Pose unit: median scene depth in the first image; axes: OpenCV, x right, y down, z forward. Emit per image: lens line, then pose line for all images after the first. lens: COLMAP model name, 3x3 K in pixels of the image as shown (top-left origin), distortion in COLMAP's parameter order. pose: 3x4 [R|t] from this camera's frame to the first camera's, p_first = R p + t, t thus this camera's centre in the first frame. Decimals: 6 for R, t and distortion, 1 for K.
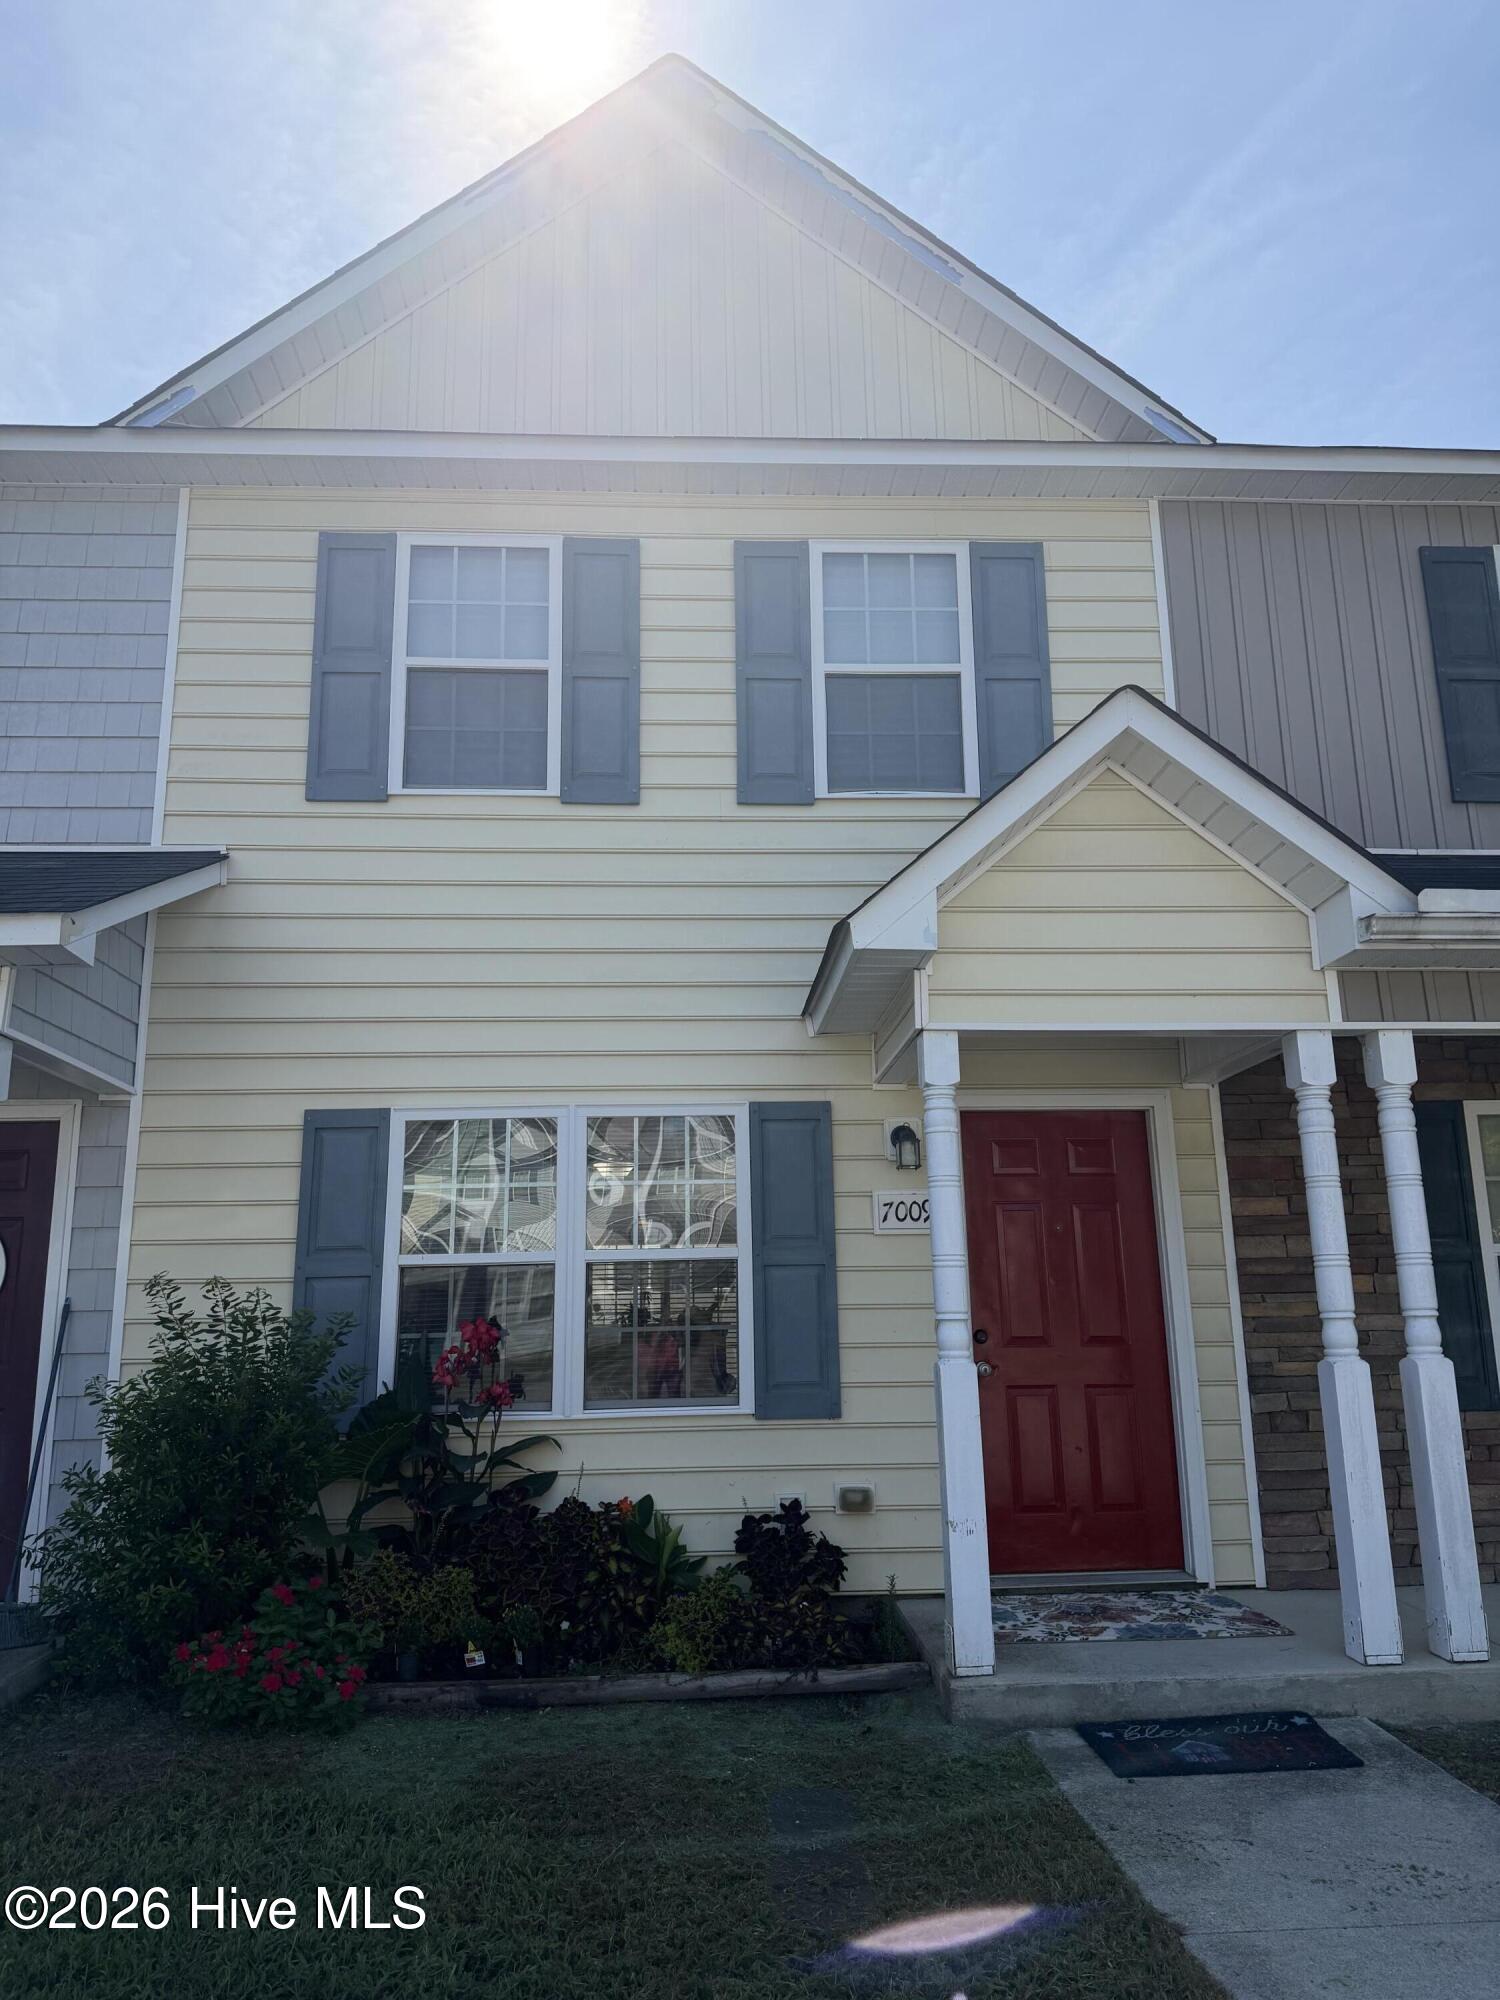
lens RADIAL K [[1399.5, 0, 739.6], [0, 1399.5, 978.8], [0, 0, 1]] dist [0.092202, -0.132240]
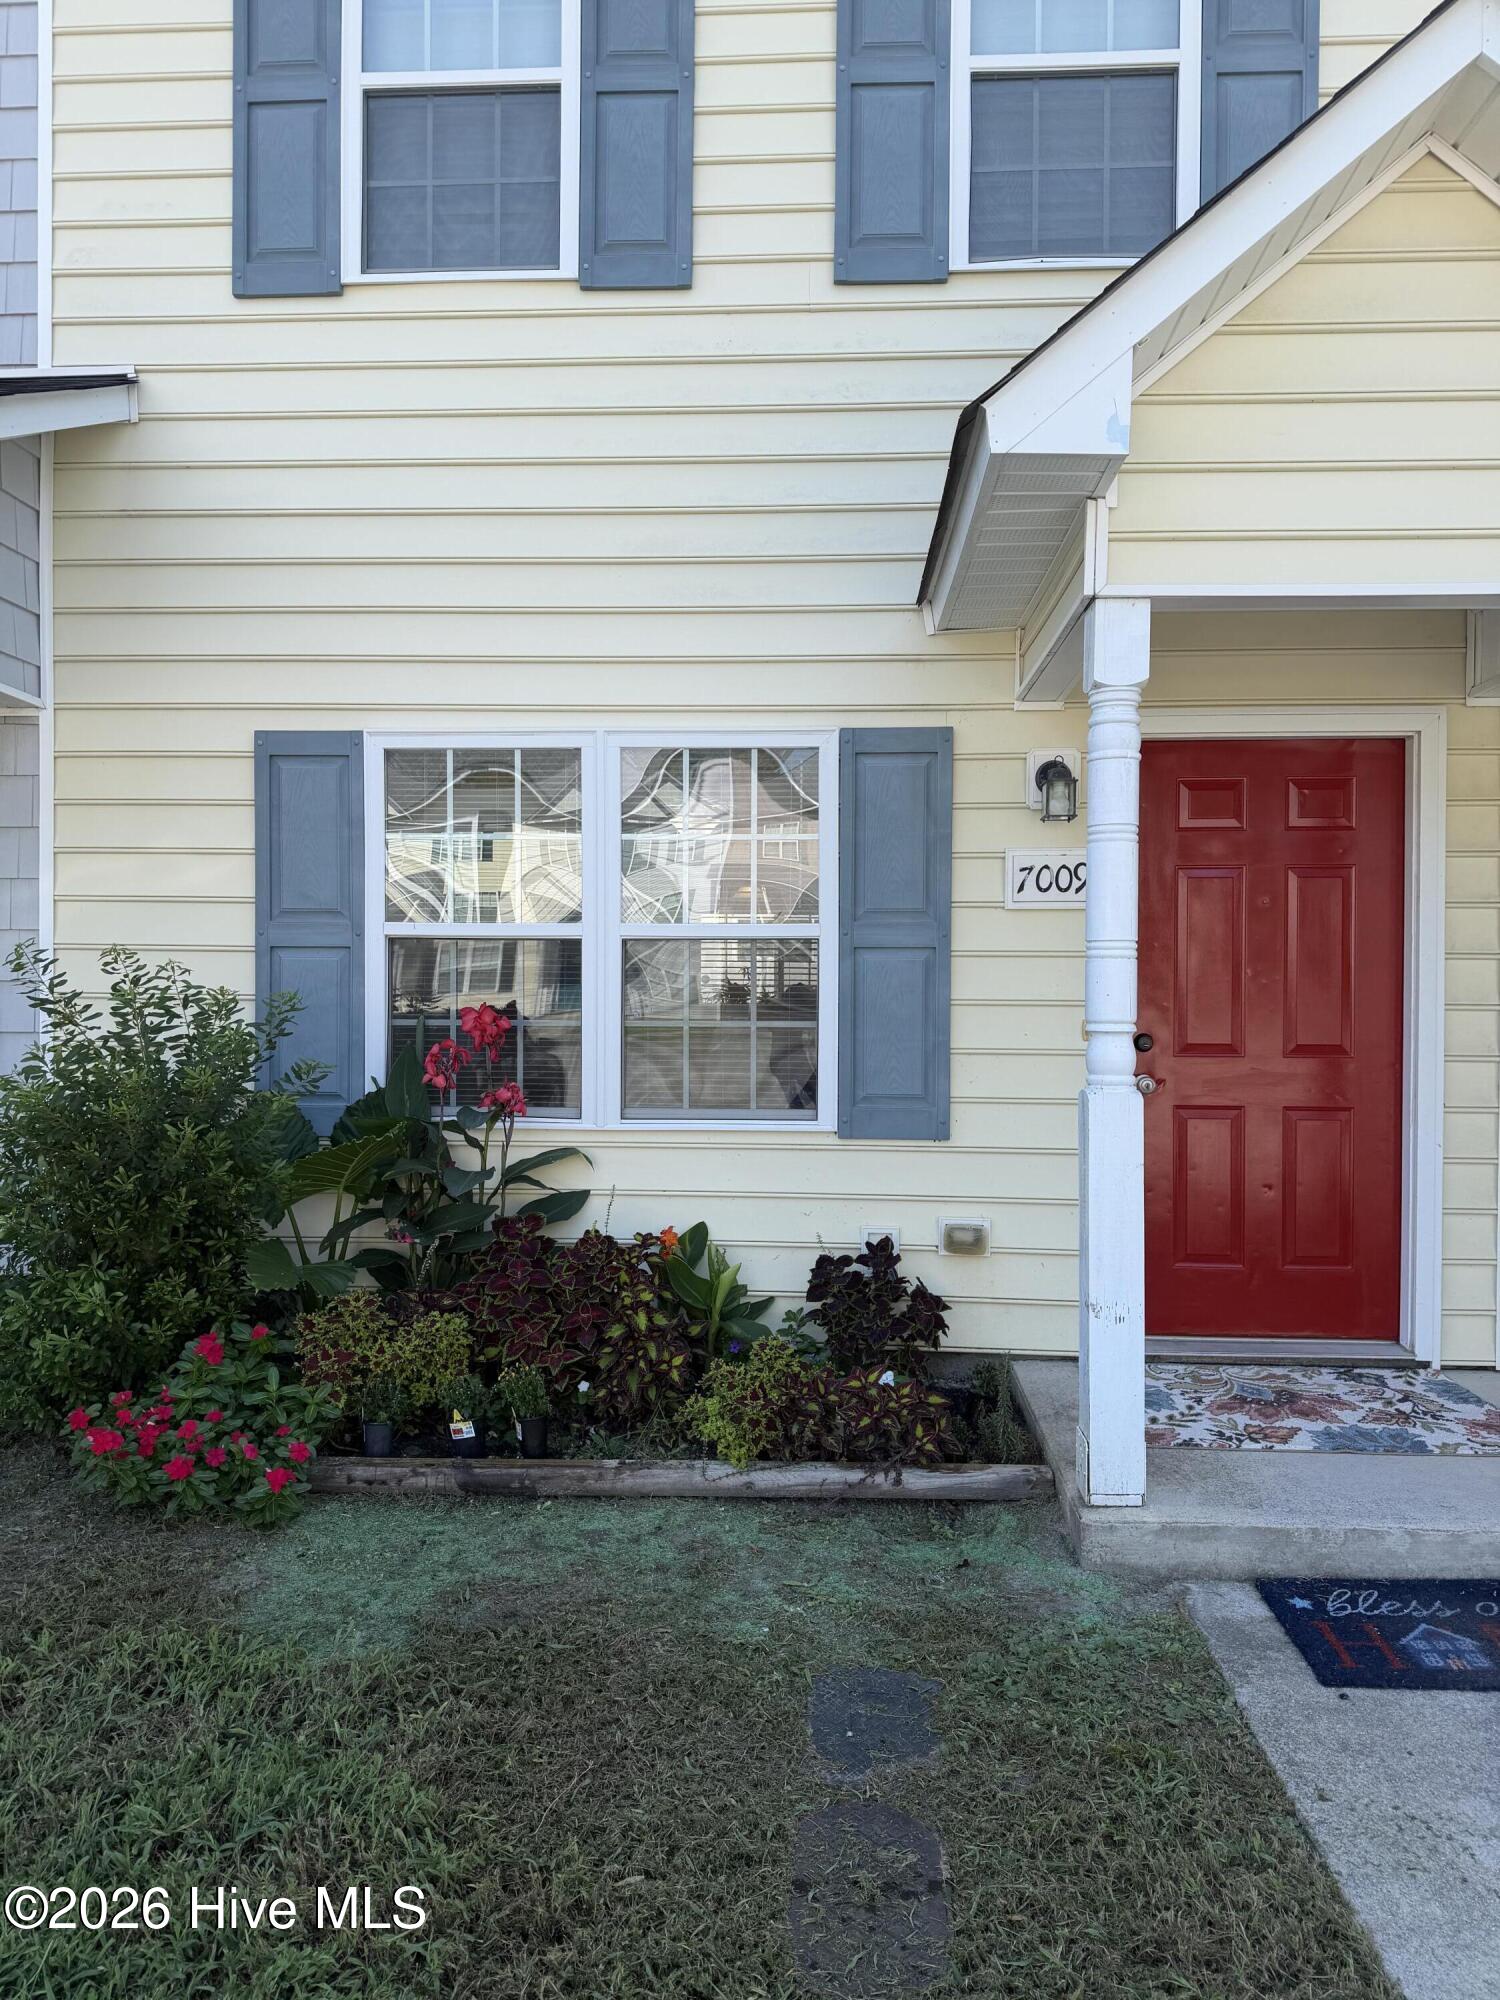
lens RADIAL K [[1399.5, 0, 739.6], [0, 1399.5, 978.8], [0, 0, 1]] dist [0.092202, -0.132240]
pose [[0.994927, 0.022339, -0.098089, 0.034492], [0.001461, 0.971722, 0.236124, 0.050240], [0.100590, -0.235070, 0.966759, 0.302127]]
